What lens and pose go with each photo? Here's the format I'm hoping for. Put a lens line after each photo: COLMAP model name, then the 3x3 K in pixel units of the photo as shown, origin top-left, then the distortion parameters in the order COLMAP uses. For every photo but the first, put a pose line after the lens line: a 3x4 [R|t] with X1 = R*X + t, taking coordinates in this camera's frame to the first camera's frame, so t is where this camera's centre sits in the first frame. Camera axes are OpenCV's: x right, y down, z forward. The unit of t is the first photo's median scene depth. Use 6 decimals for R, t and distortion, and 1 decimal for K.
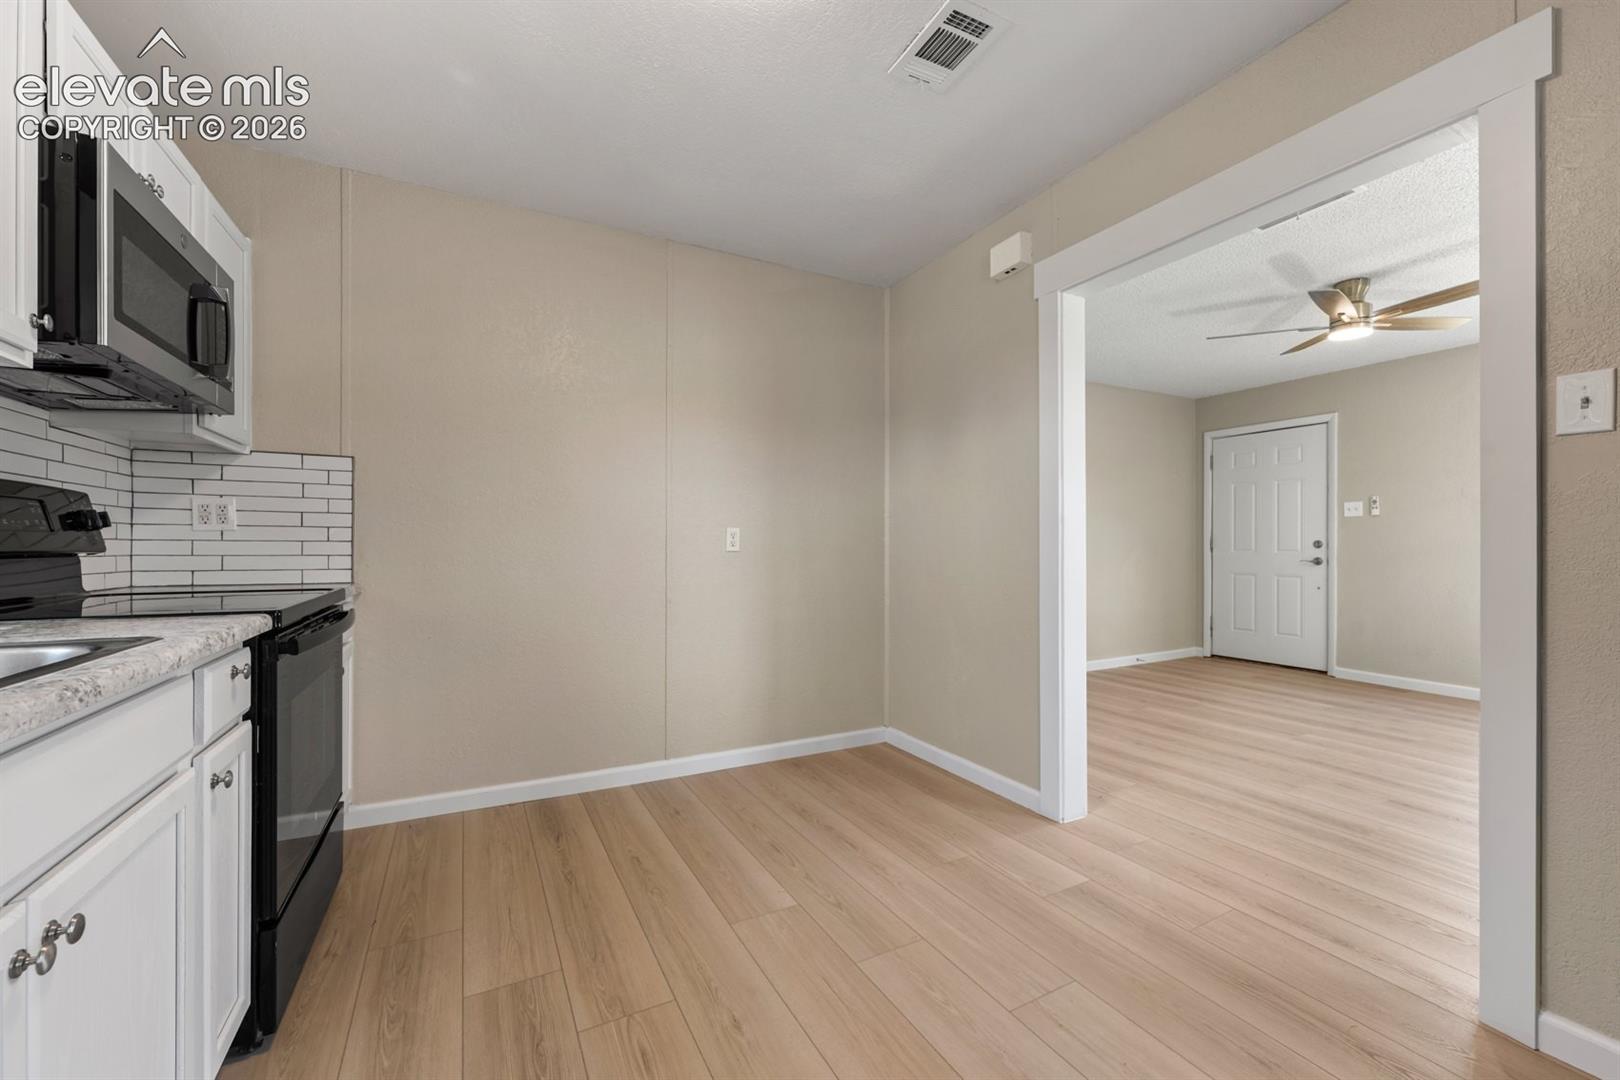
lens RADIAL K [[642.6, 0, 806.1], [0, 642.6, 541.6], [0, 0, 1]] dist [-0.001946, 0.000050]
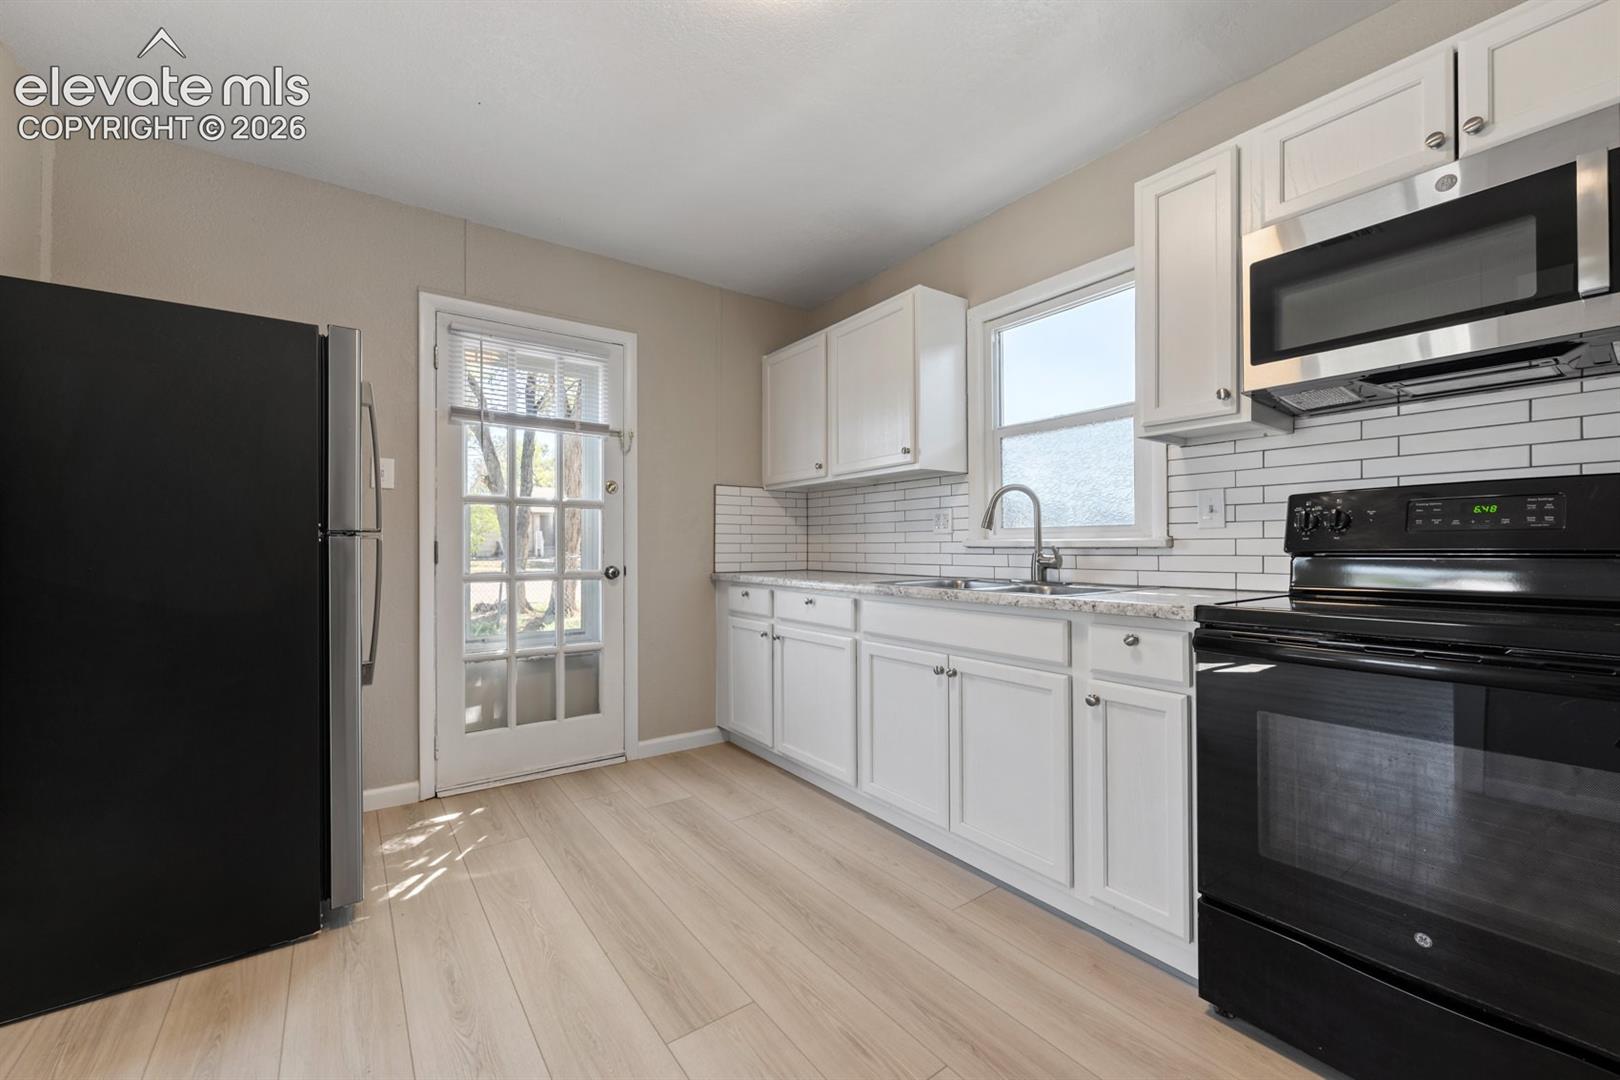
lens RADIAL K [[642.6, 0, 820.0], [0, 642.6, 544.4], [0, 0, 1]] dist [-0.001946, 0.000050]
pose [[-0.990054, 0.000688, -0.140685, -0.012405], [0.002247, 0.999938, -0.010923, 0.004480], [0.140669, -0.011131, -0.989994, 0.550959]]
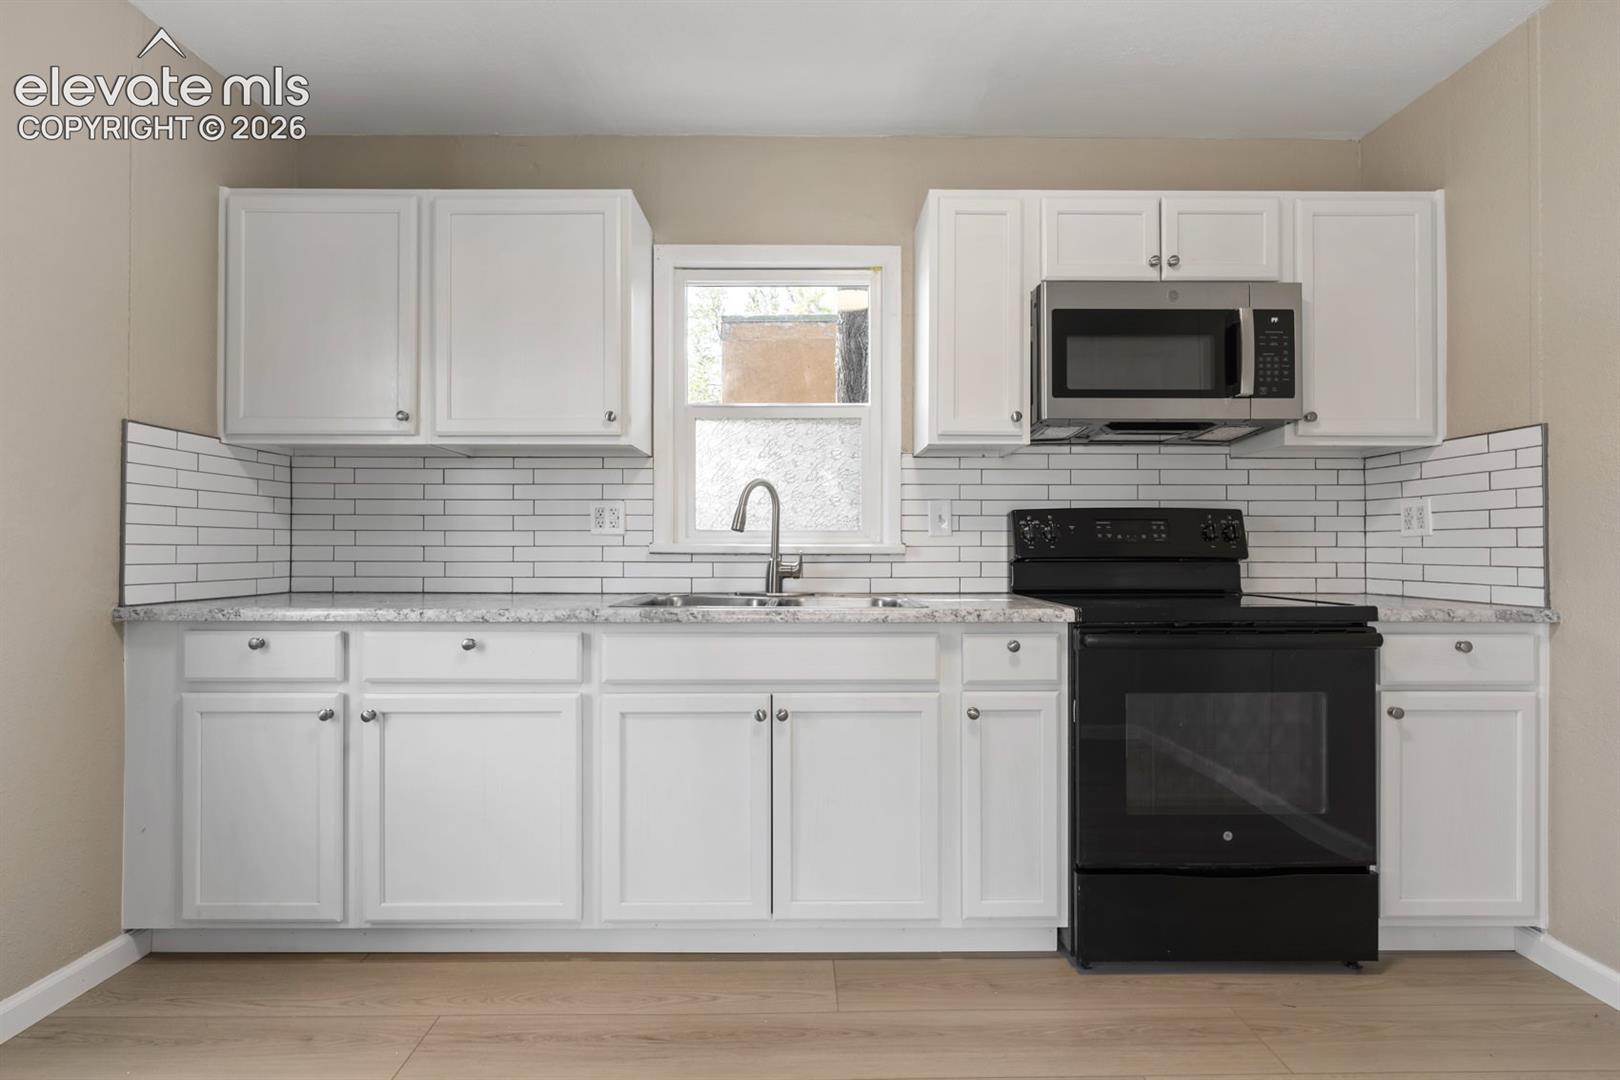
lens RADIAL K [[731.8, 0, 805.1], [0, 731.8, 546.4], [0, 0, 1]] dist [-0.008287, 0.000530]
pose [[-0.460903, -0.006346, -0.887428, 0.170973], [0.003826, 0.999951, -0.009138, 0.001289], [0.887442, -0.007607, -0.460856, 0.327397]]
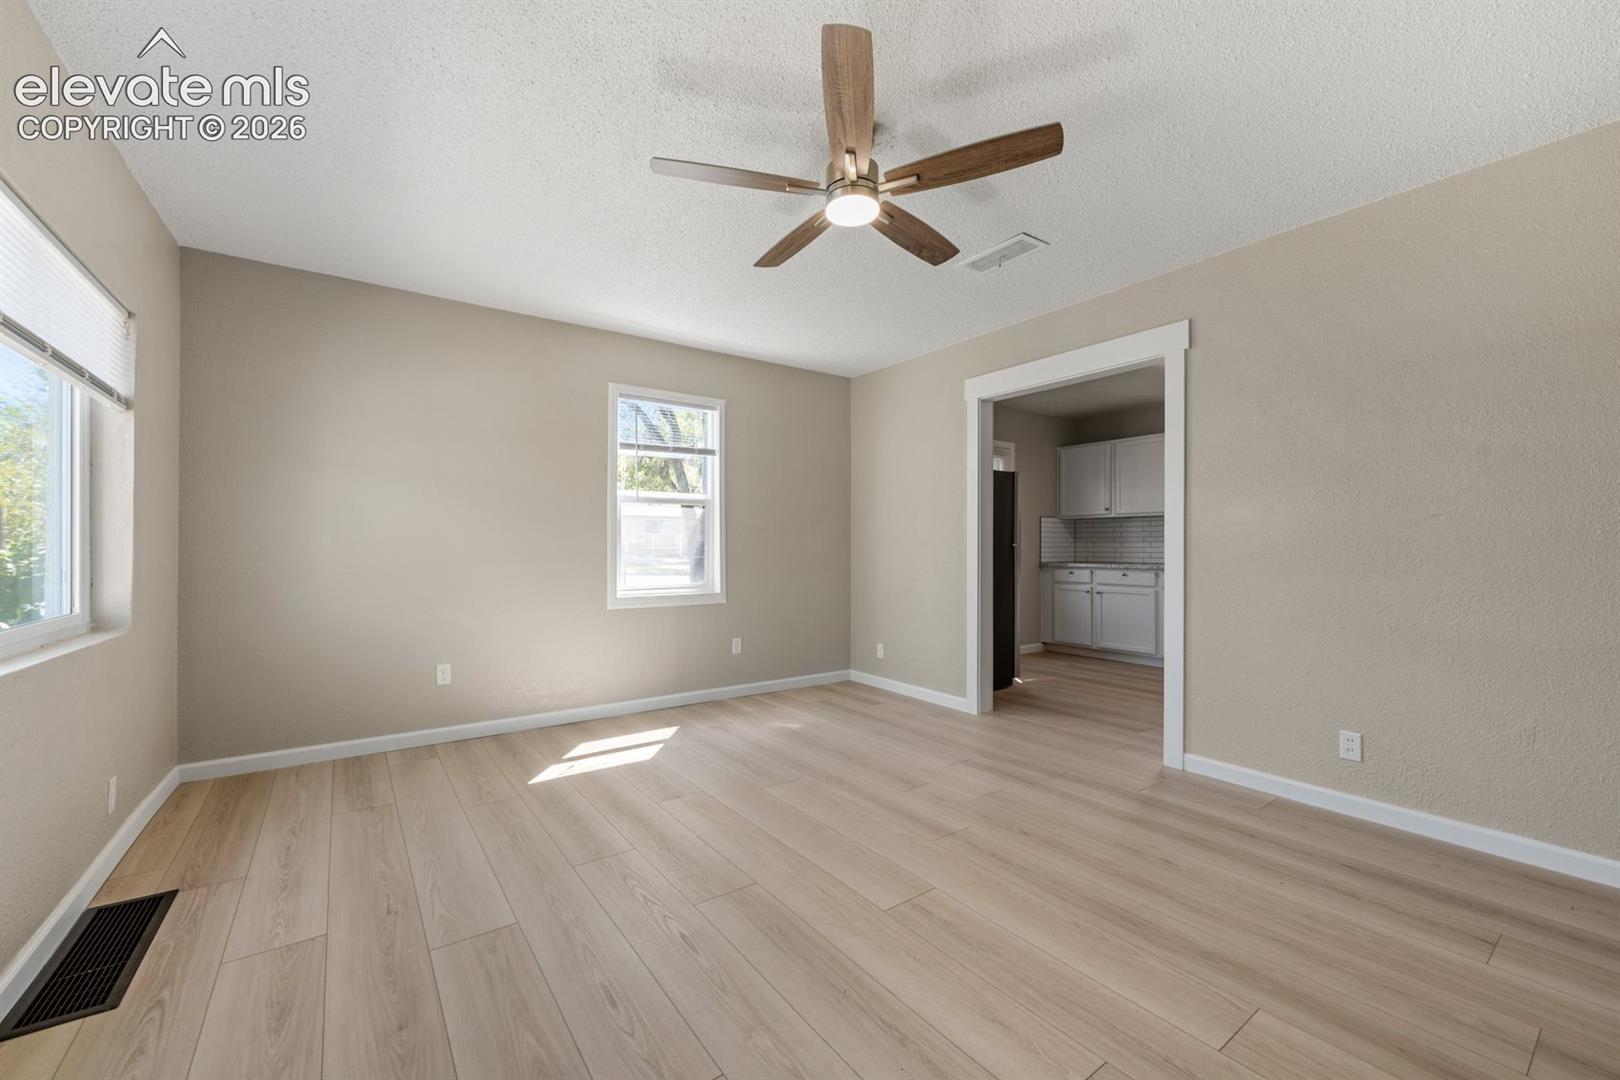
lens RADIAL K [[642.6, 0, 813.5], [0, 642.6, 545.6], [0, 0, 1]] dist [-0.001946, 0.000050]
pose [[-0.989001, -0.001016, -0.147905, 0.670687], [0.000454, 0.999951, -0.009906, 0.004771], [0.147907, -0.009864, -0.988952, 1.105369]]
